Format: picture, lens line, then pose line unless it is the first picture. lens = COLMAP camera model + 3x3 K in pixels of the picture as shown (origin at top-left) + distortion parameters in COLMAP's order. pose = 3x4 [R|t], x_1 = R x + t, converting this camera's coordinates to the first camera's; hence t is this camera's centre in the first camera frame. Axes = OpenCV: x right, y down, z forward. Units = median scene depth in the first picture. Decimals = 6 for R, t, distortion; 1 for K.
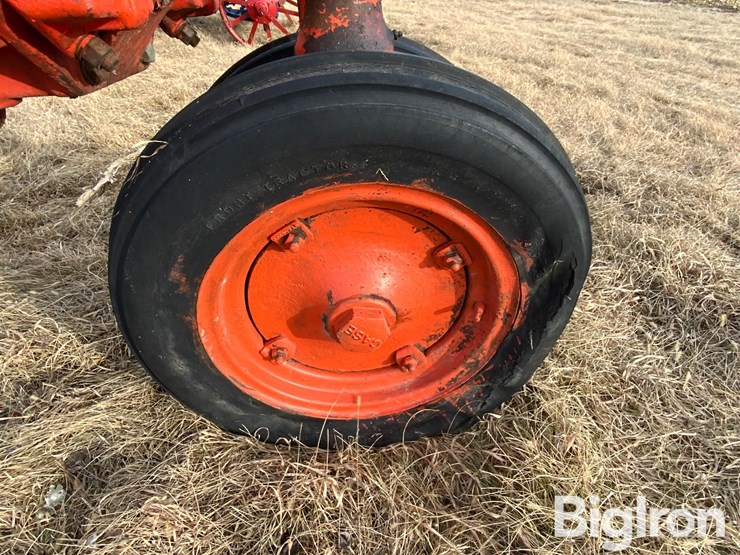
lens RADIAL K [[428.3, 0, 369.2], [0, 428.3, 275.4], [0, 0, 1]] dist [0.011196, -0.008213]
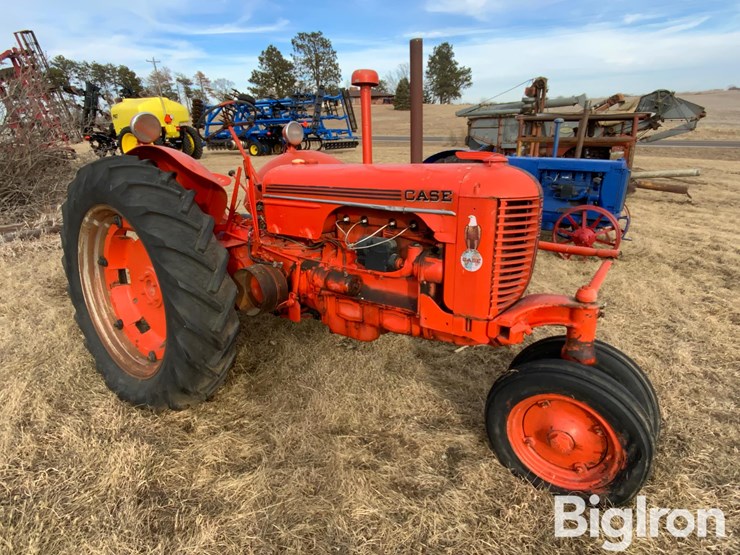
lens RADIAL K [[428.3, 0, 367.8], [0, 428.3, 276.9], [0, 0, 1]] dist [0.011196, -0.008213]
pose [[0.770023, 0.179194, -0.612335, 0.309786], [-0.364381, 0.911344, -0.191519, 0.071919], [0.523729, 0.370597, 0.767050, -1.290935]]
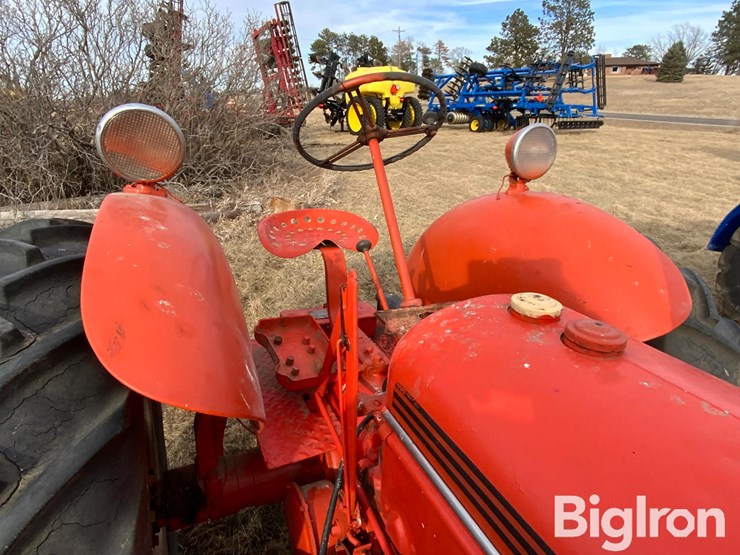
lens RADIAL K [[428.3, 0, 370.6], [0, 428.3, 275.1], [0, 0, 1]] dist [0.011196, -0.008213]
pose [[0.387453, 0.338775, -0.857387, -1.084526], [-0.568985, 0.819635, 0.066734, -0.749289], [0.725352, 0.461984, 0.510328, -0.460604]]
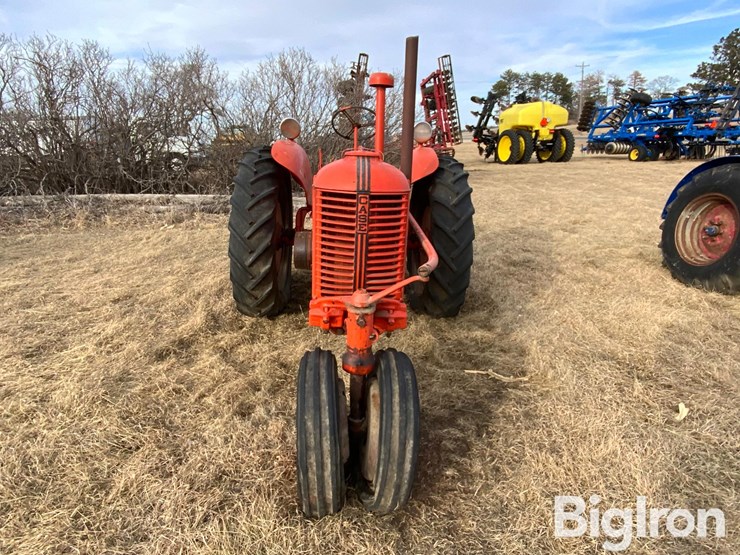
lens RADIAL K [[428.3, 0, 377.2], [0, 428.3, 277.1], [0, 0, 1]] dist [0.011196, -0.008213]
pose [[0.024623, 0.289184, -0.956957, 1.351514], [-0.597668, 0.771596, 0.217791, -0.855061], [0.801366, 0.566580, 0.191834, 0.056763]]
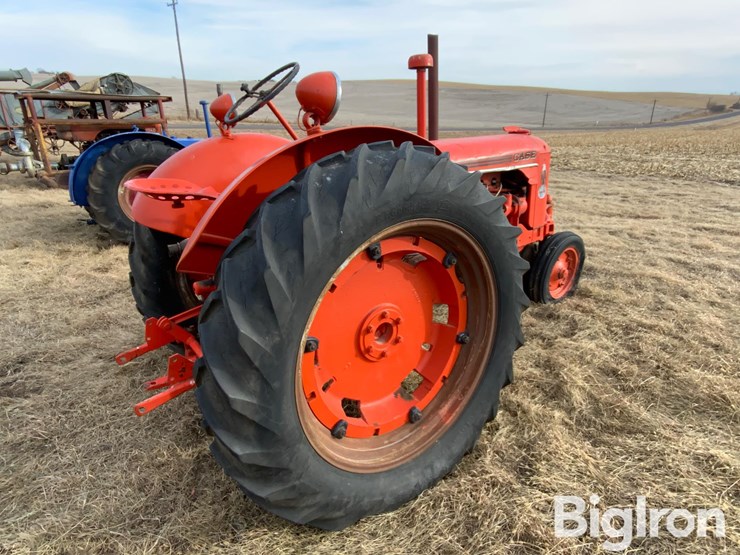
lens RADIAL K [[428.3, 0, 372.9], [0, 428.3, 275.1], [0, 0, 1]] dist [0.011196, -0.008213]
pose [[0.836335, -0.203512, 0.509045, -2.826950], [0.335549, 0.924323, -0.181753, 0.185071], [-0.433533, 0.322816, 0.841332, -1.519704]]
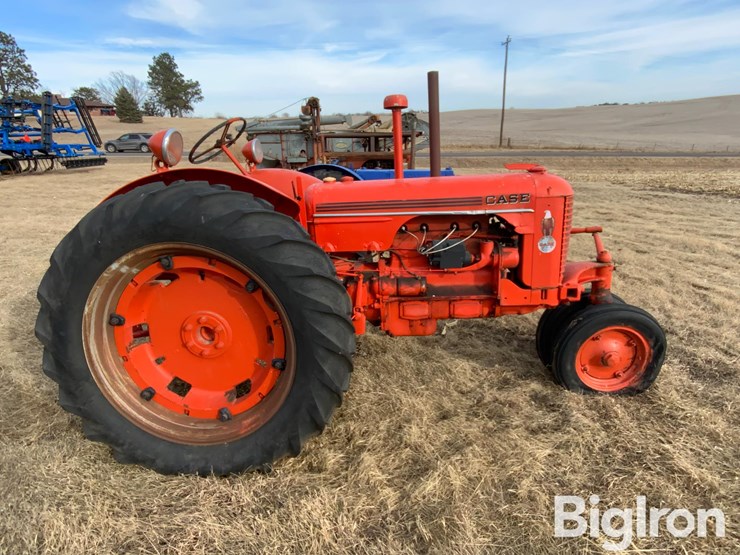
lens RADIAL K [[428.3, 0, 369.1], [0, 428.3, 277.4], [0, 0, 1]] dist [0.011196, -0.008213]
pose [[0.992115, 0.002158, -0.125311, -1.027079], [-0.043965, 0.942304, -0.331859, 0.478033], [0.117365, 0.334752, 0.934969, -1.939080]]
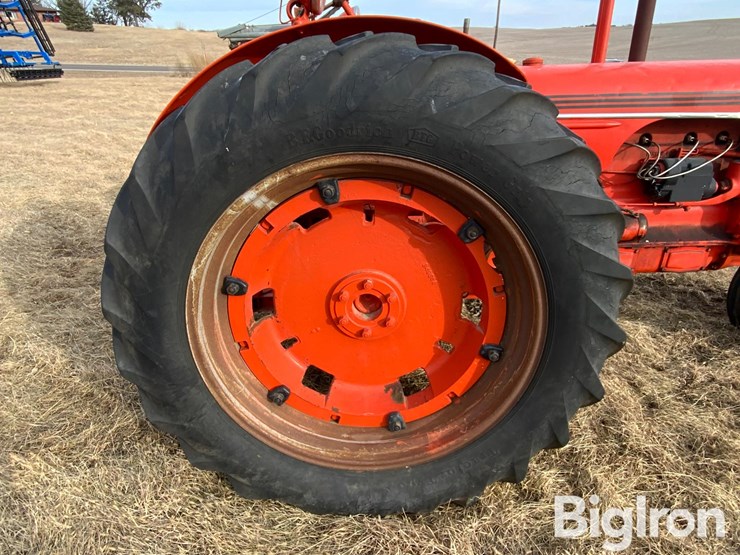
lens RADIAL K [[428.3, 0, 372.2], [0, 428.3, 277.9], [0, 0, 1]] dist [0.011196, -0.008213]
pose [[0.997838, 0.016584, -0.063594, -1.921829], [-0.027795, 0.983328, -0.179702, 0.248981], [0.059554, 0.181081, 0.981663, -1.344599]]
